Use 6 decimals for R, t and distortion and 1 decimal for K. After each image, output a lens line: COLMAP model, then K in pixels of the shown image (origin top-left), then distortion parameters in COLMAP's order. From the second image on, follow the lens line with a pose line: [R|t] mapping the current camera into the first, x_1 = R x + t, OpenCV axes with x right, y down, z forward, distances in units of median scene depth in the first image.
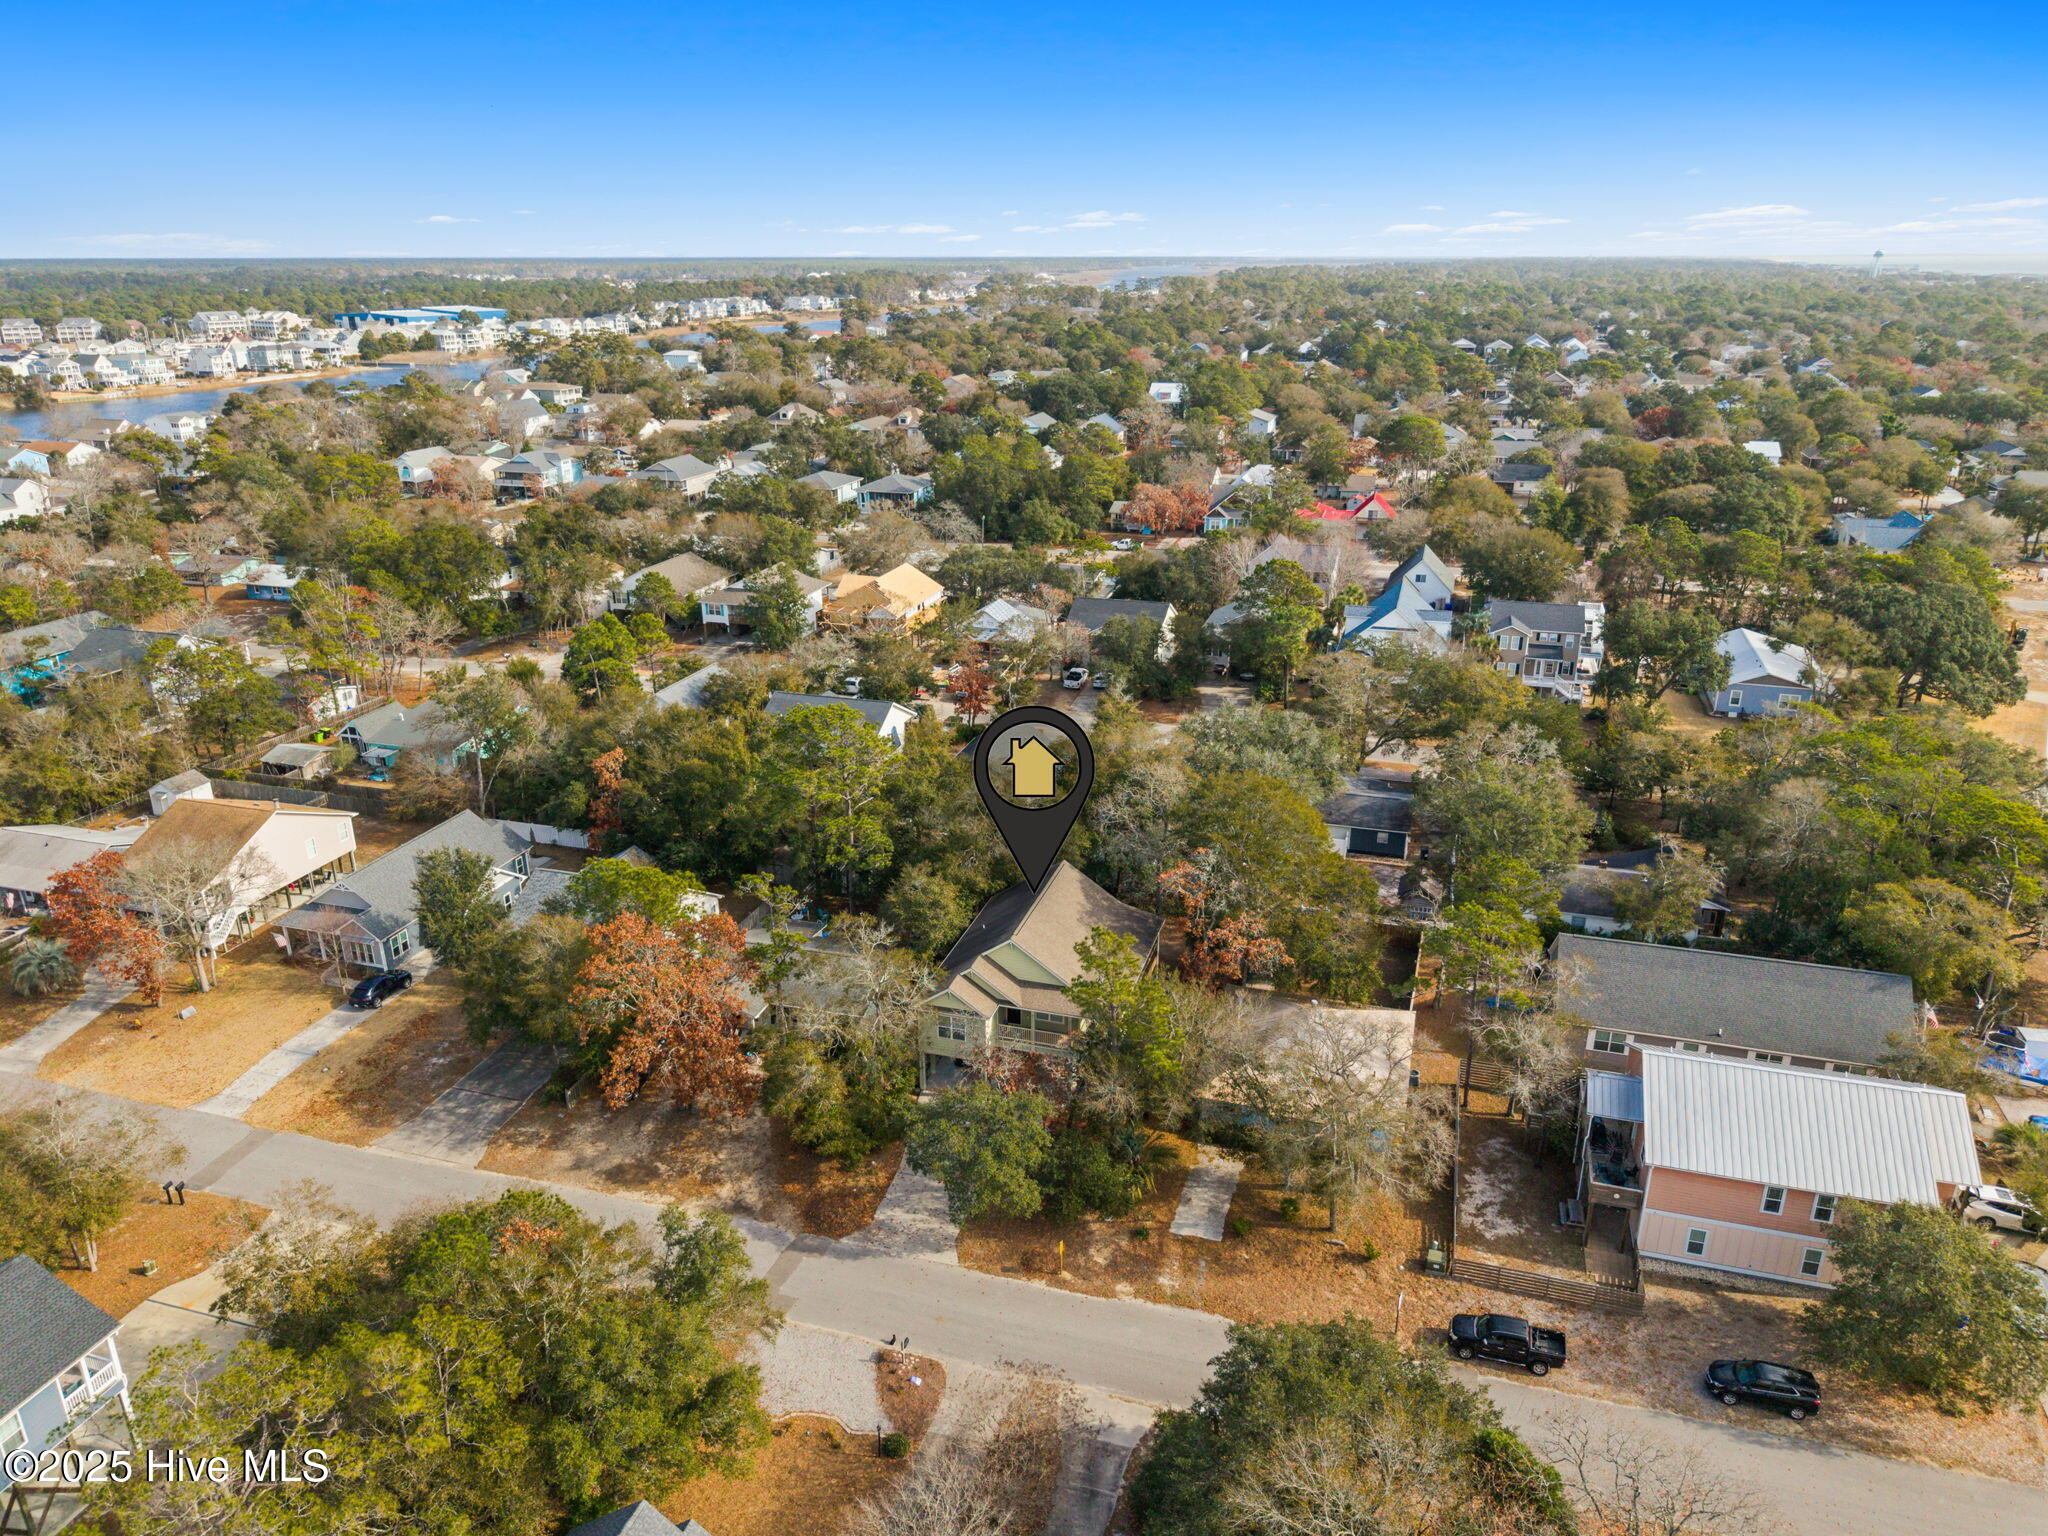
lens RADIAL K [[1395.4, 0, 1024.0], [0, 1395.4, 768.0], [0, 0, 1]] dist [0.004052, -0.005233]
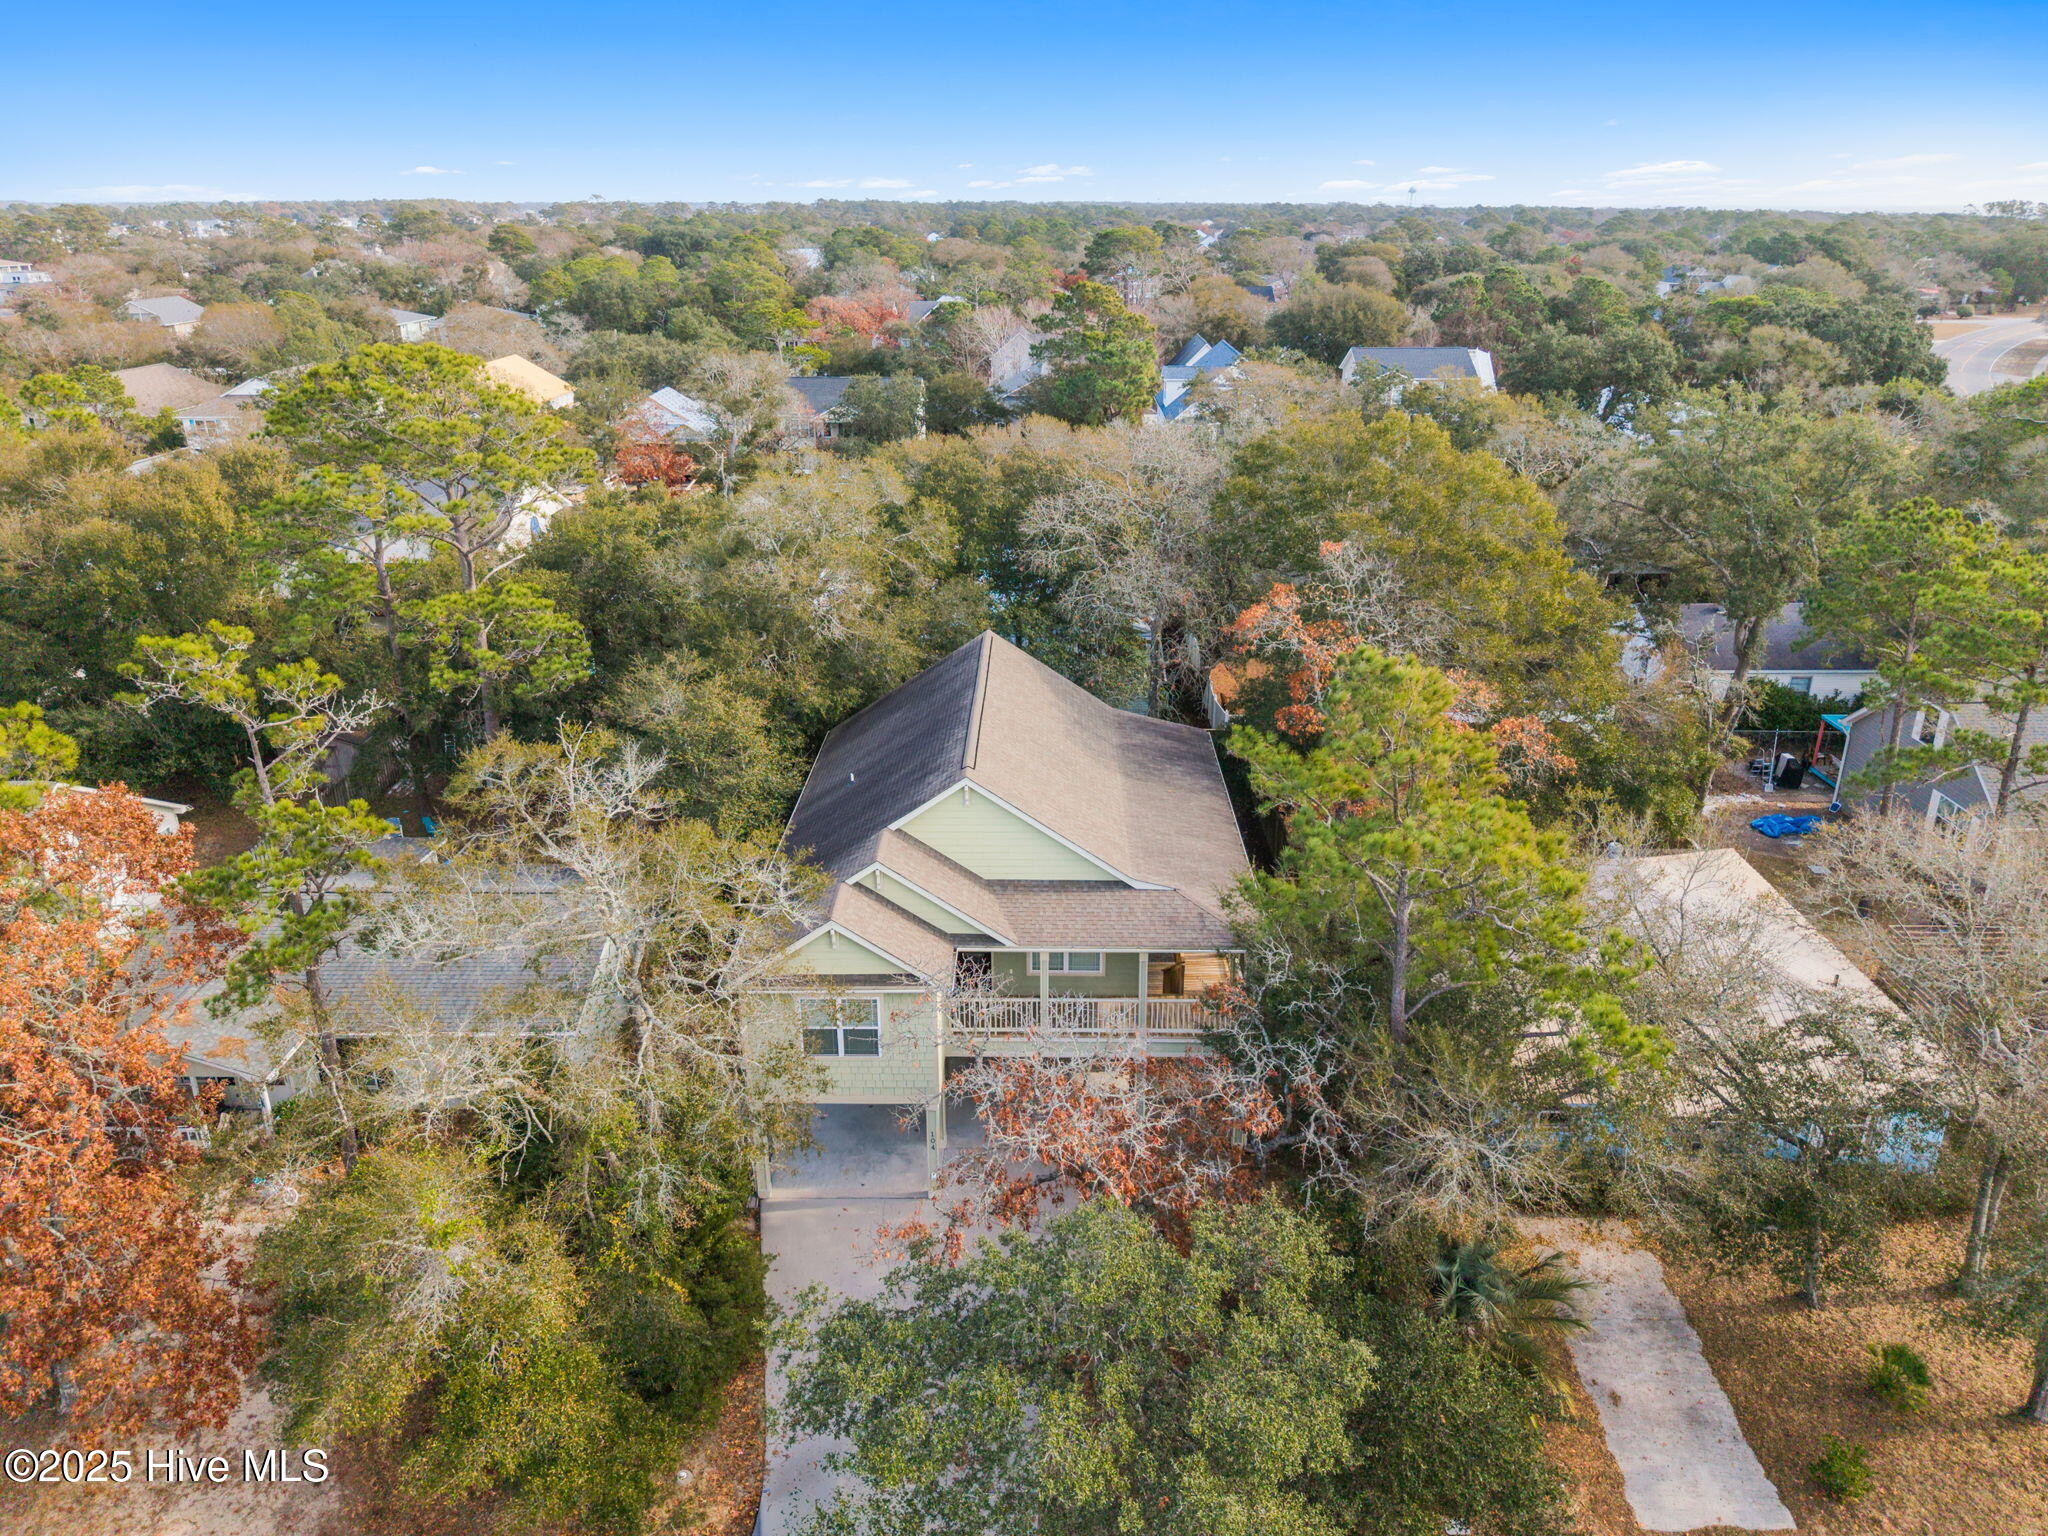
lens RADIAL K [[1395.4, 0, 1024.0], [0, 1395.4, 768.0], [0, 0, 1]] dist [0.004052, -0.005233]
pose [[0.960989, -0.098679, 0.258386, -0.094036], [0.092305, 0.995054, 0.036716, 0.109037], [-0.260731, -0.011433, 0.965344, 0.634460]]
